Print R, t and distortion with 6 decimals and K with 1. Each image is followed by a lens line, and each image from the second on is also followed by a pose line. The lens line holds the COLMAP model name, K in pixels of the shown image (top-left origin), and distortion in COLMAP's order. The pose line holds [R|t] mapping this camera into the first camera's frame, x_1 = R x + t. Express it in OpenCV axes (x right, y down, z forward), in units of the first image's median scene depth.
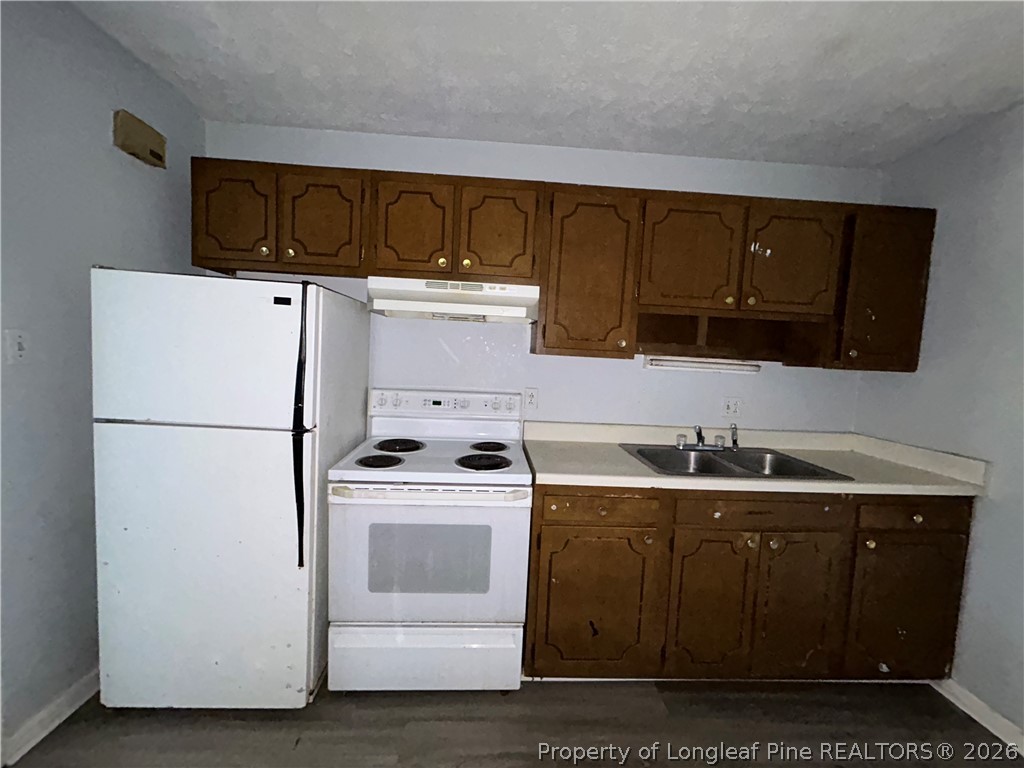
lens RADIAL K [[414.2, 0, 512.0], [0, 414.2, 384.0], [0, 0, 1]] dist [-0.001781, -0.000112]
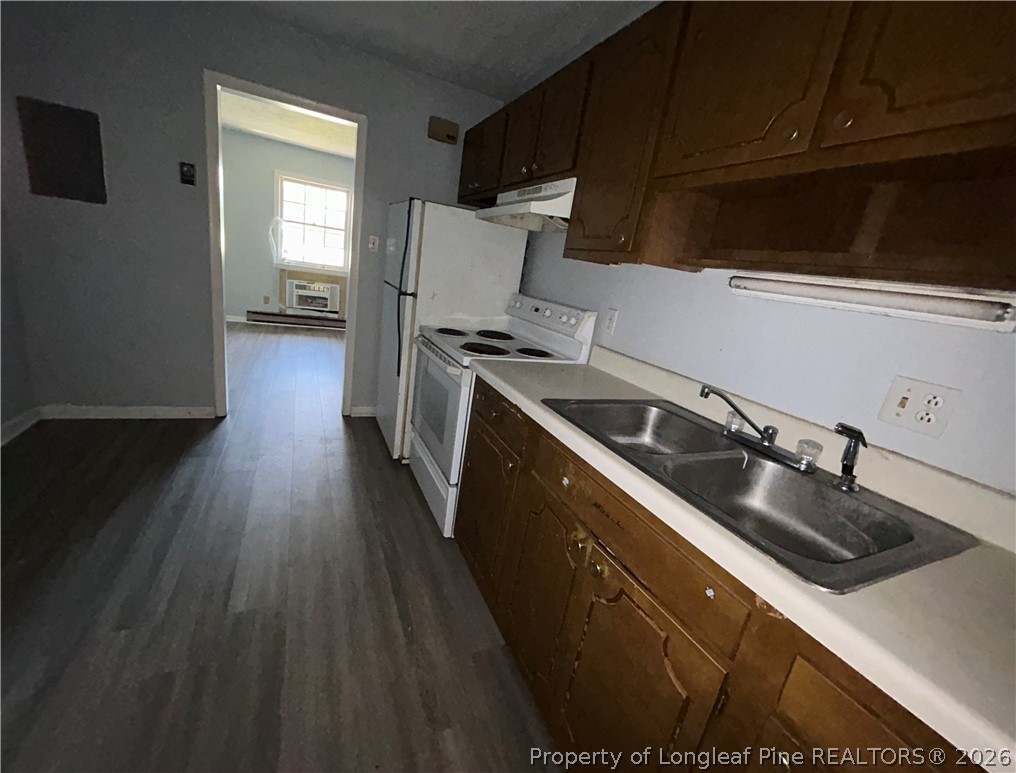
lens RADIAL K [[418.3, 0, 494.4], [0, 418.3, 383.7], [0, 0, 1]] dist [0.001731, 0.000267]
pose [[0.363599, 0.256707, -0.895487, 0.899612], [-0.196299, 0.960811, 0.195729, 0.043454], [0.910638, 0.104616, 0.399742, 0.524791]]
